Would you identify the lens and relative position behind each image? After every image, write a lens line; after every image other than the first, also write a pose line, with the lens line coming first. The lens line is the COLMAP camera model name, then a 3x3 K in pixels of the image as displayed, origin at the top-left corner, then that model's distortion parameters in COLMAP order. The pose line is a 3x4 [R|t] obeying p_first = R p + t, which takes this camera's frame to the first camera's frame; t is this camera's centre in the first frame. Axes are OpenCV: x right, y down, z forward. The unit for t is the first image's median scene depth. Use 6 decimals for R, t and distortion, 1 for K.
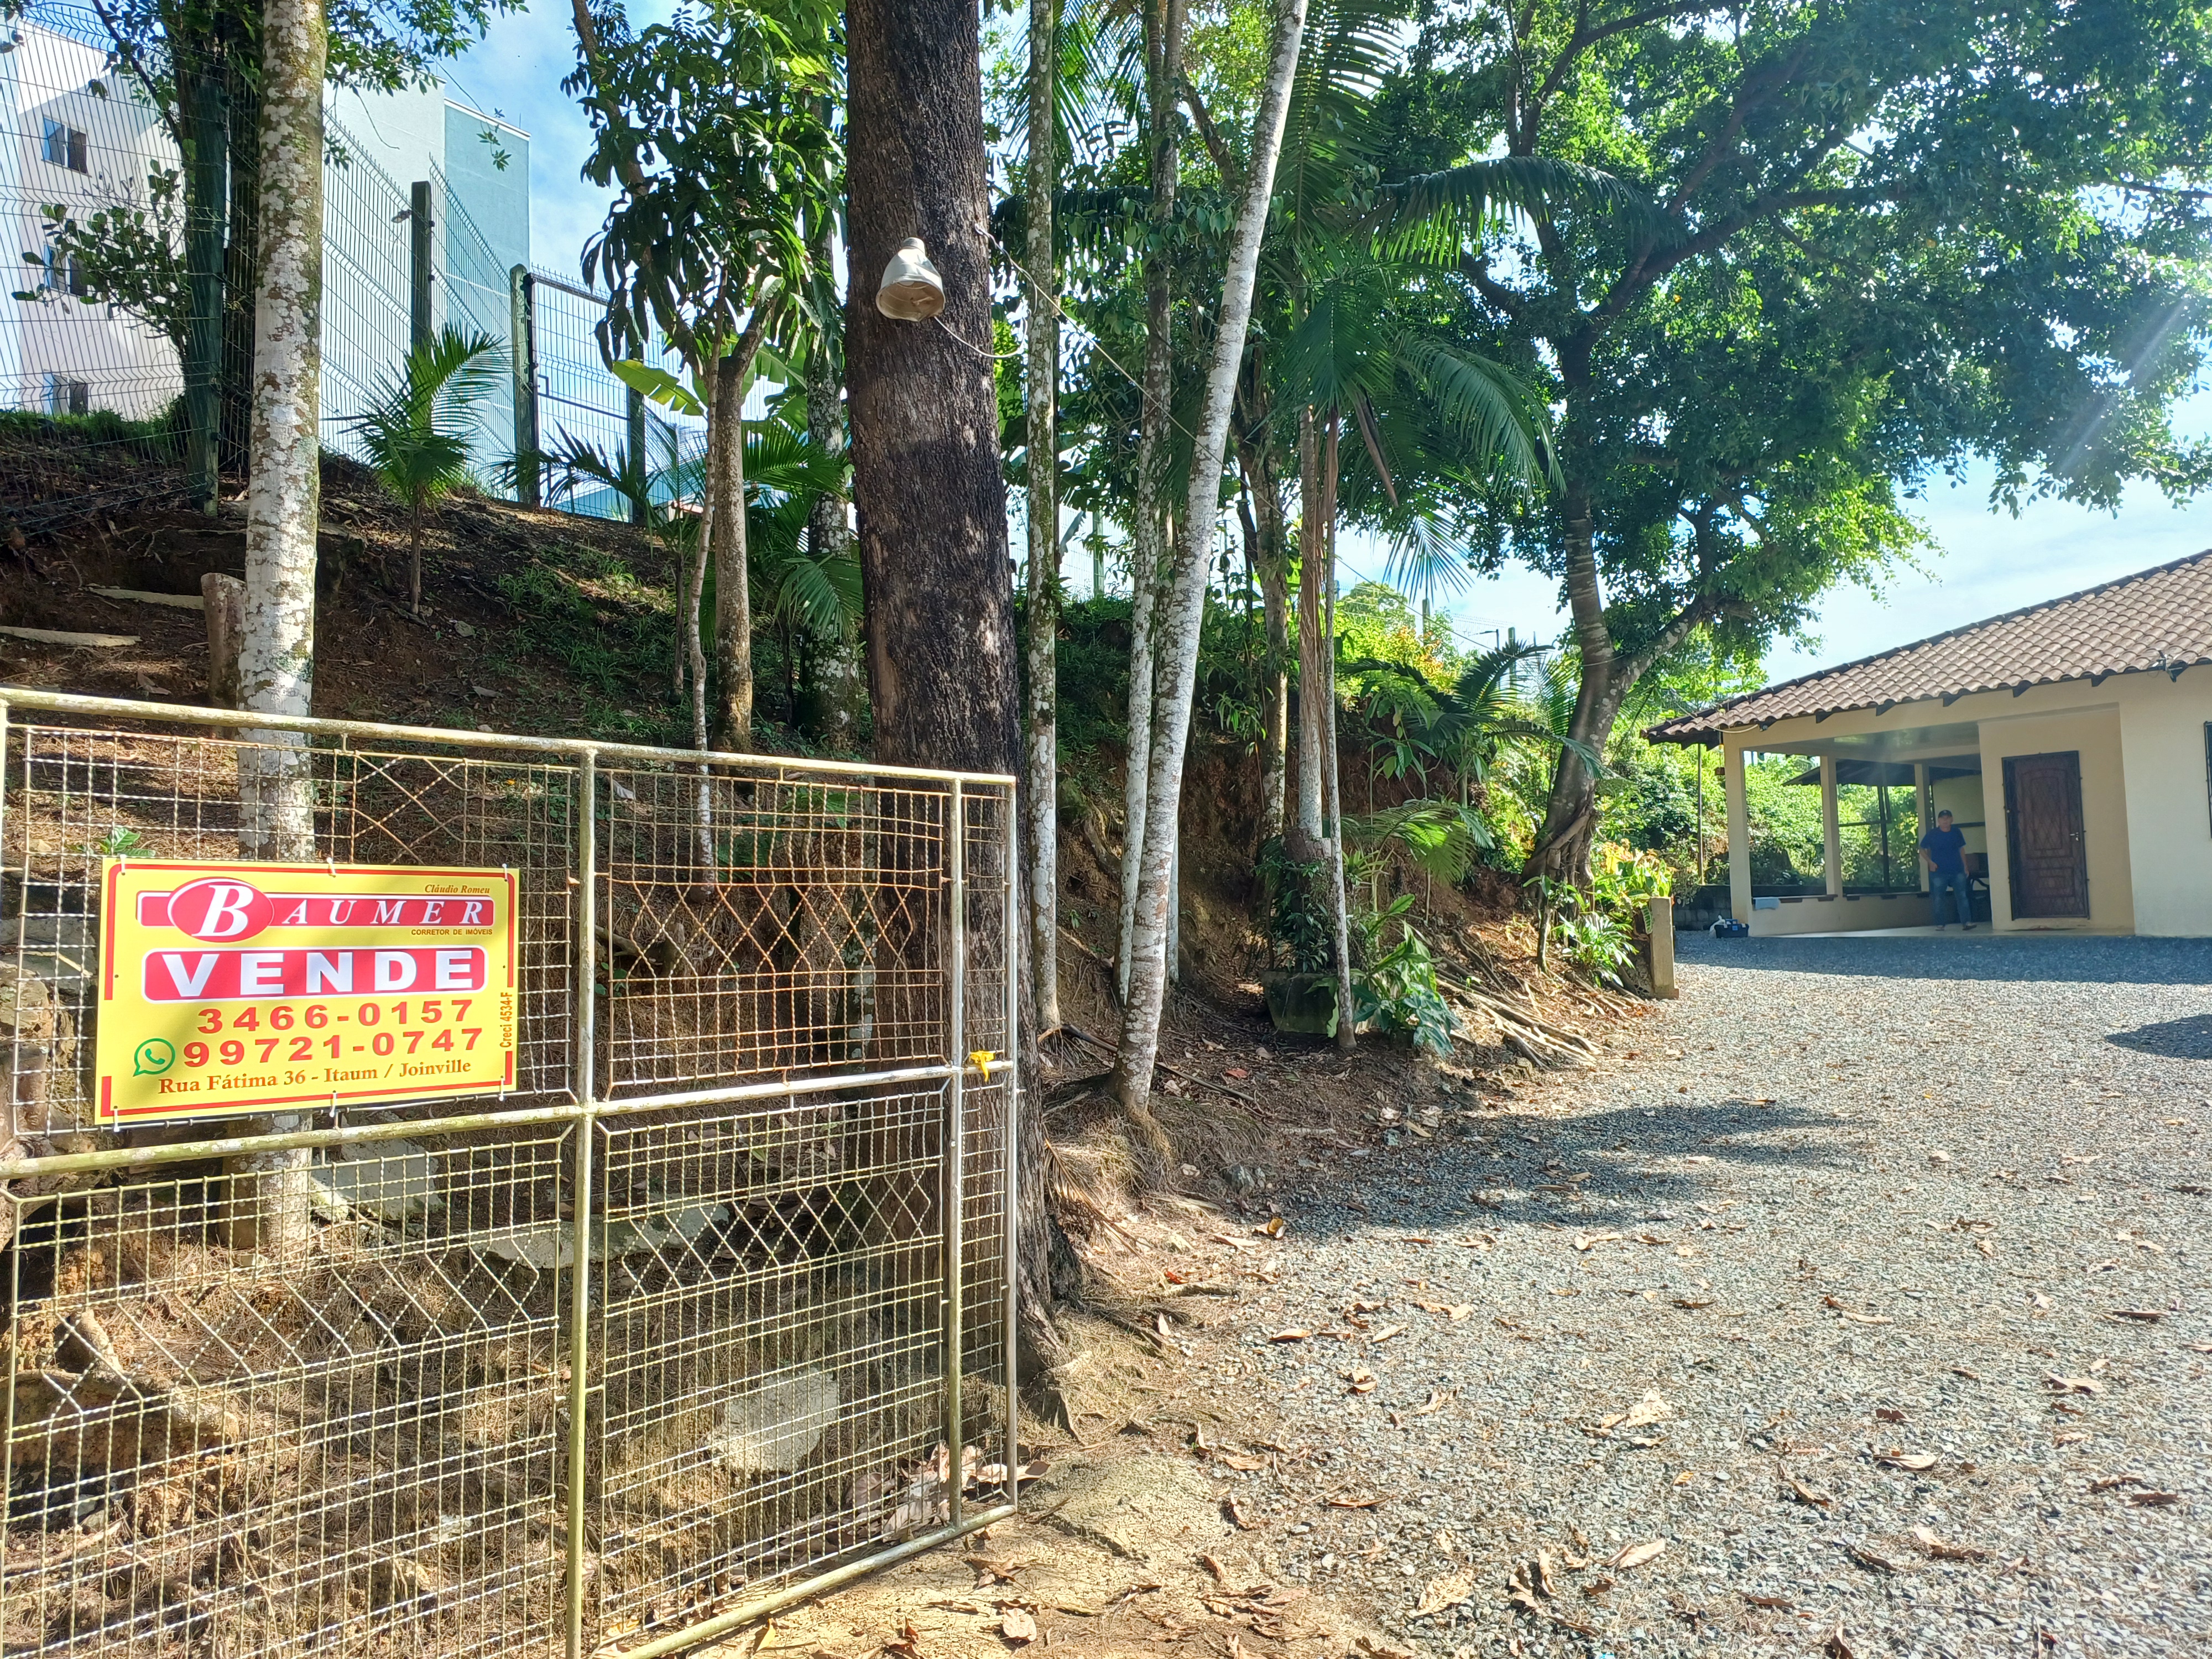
lens RADIAL K [[1527.3, 0, 1114.4], [0, 1527.3, 827.3], [0, 0, 1]] dist [0.091391, -0.135777]
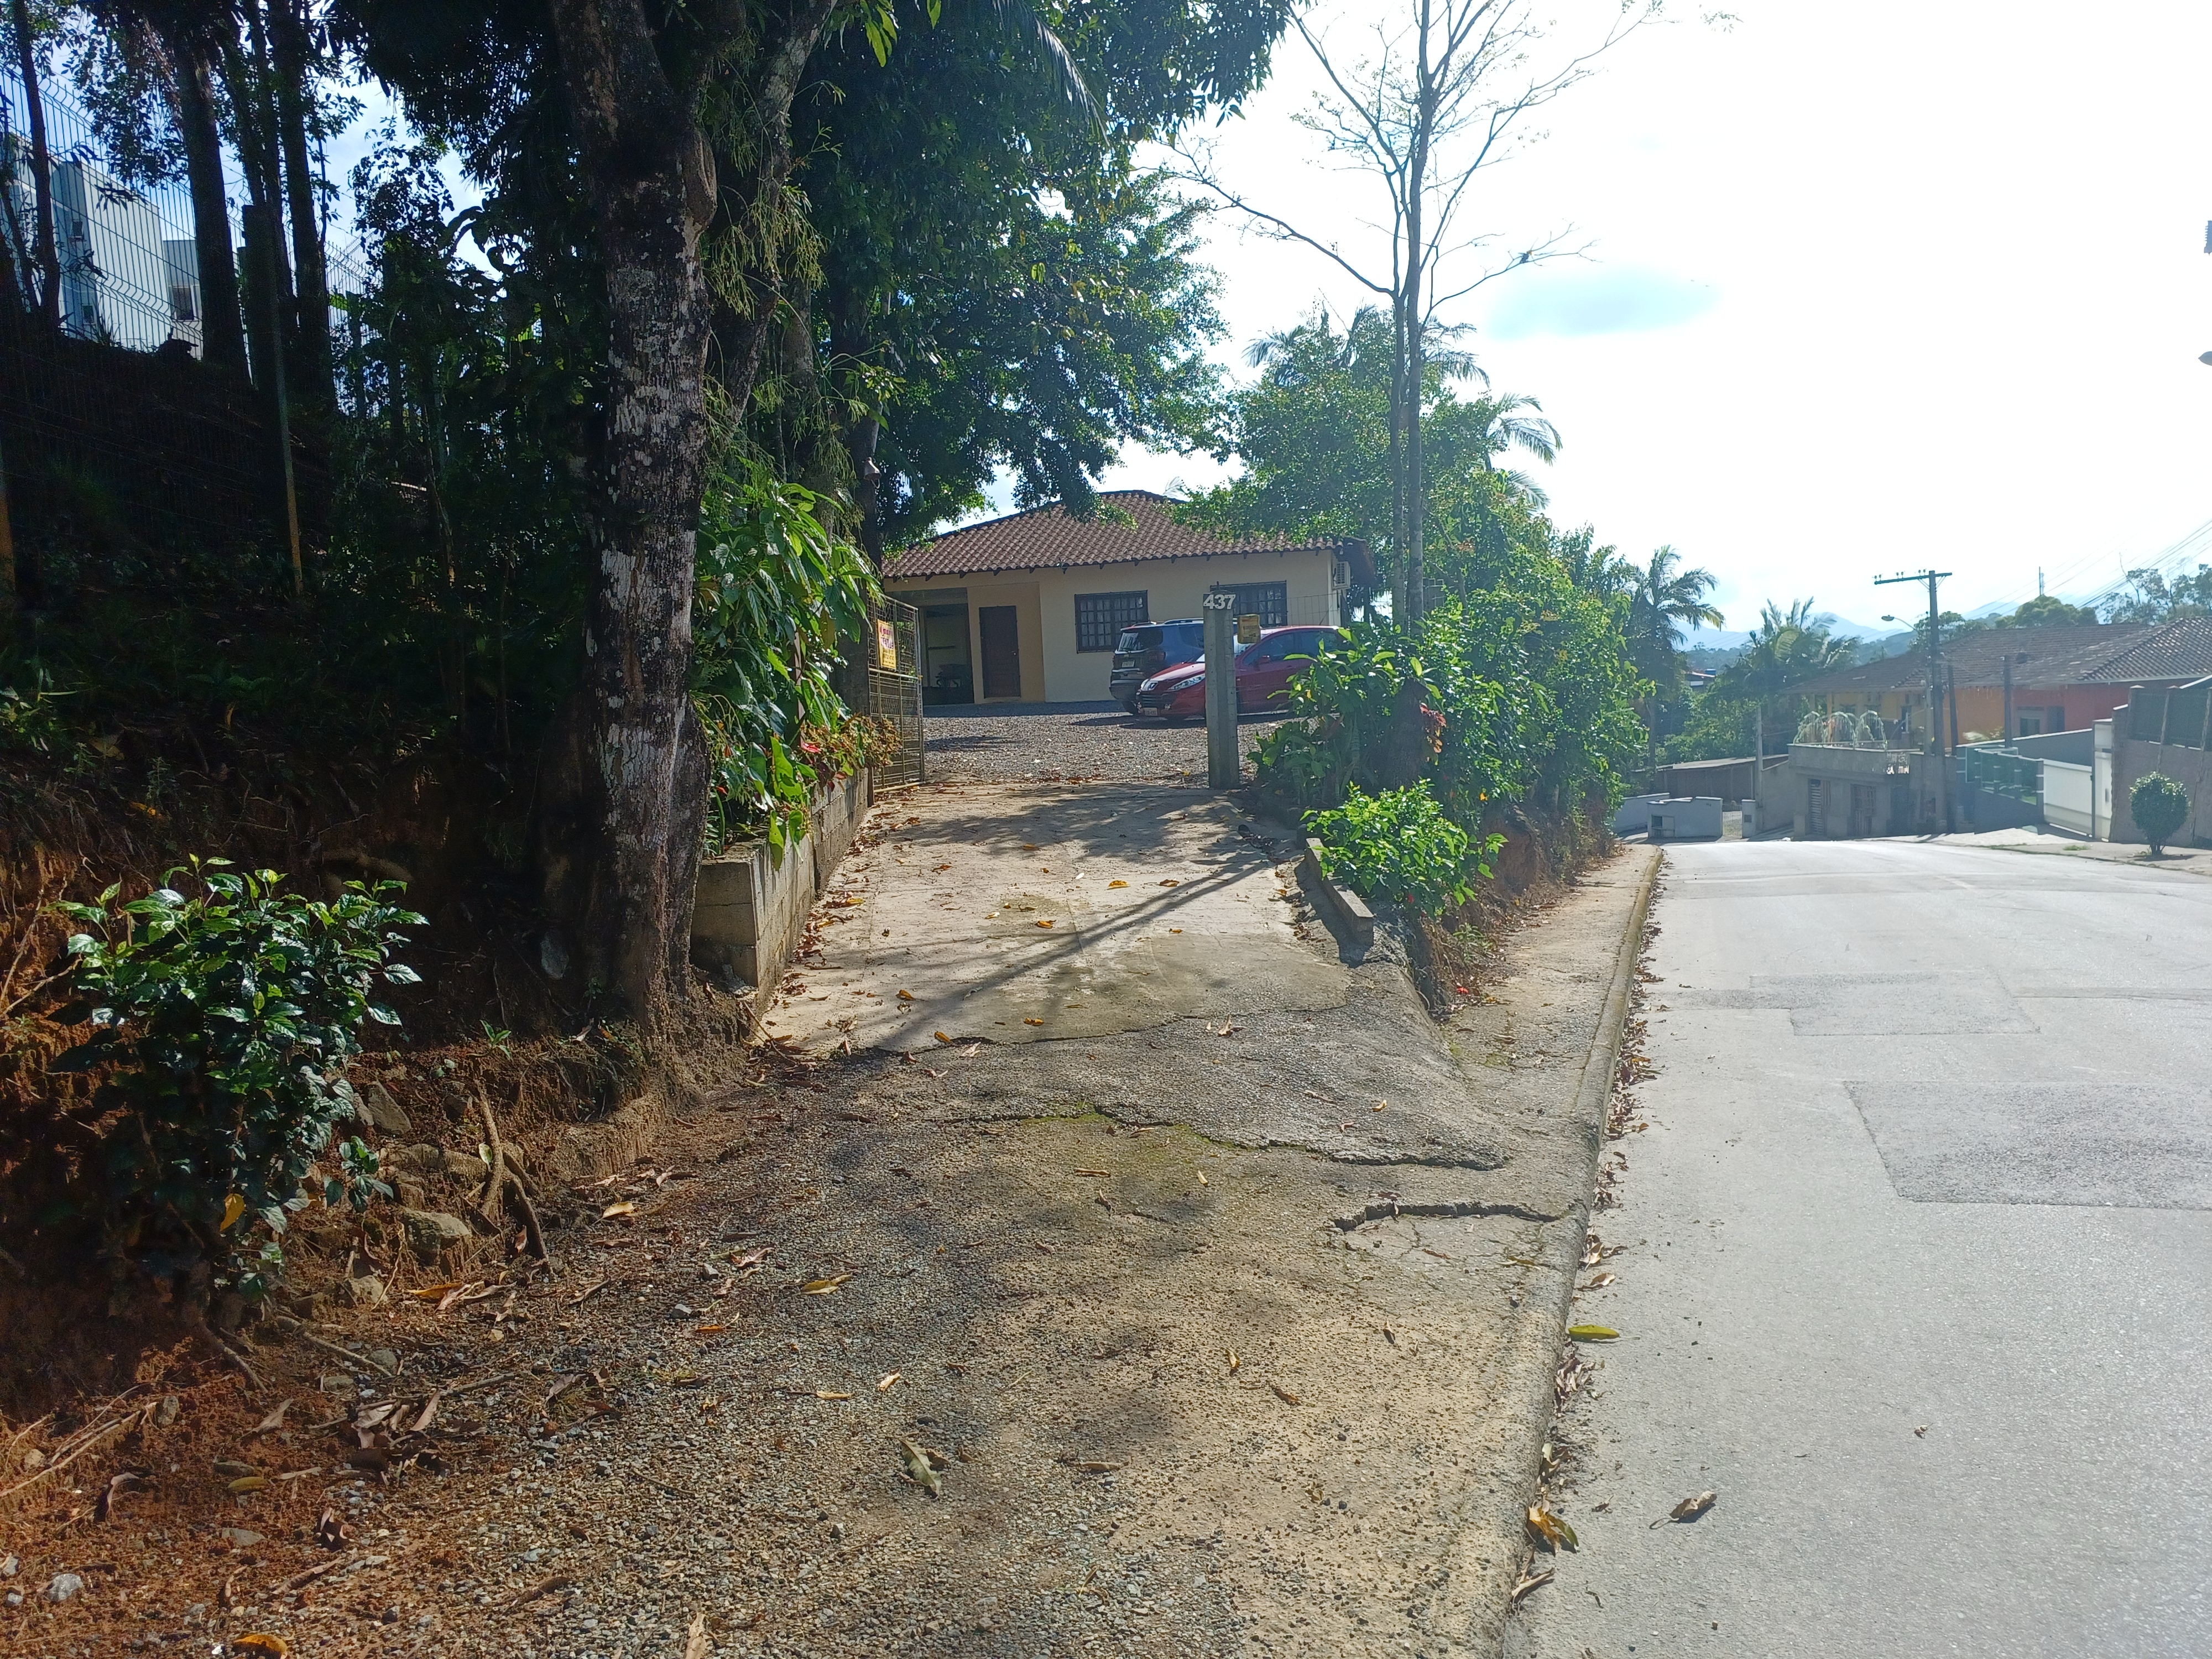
lens RADIAL K [[1527.3, 0, 1114.4], [0, 1527.3, 827.3], [0, 0, 1]] dist [0.091391, -0.135777]
pose [[0.773802, -0.054629, 0.631068, -3.811206], [-0.021066, 0.993504, 0.111834, 0.072030], [-0.633078, -0.099831, 0.767624, -4.256041]]
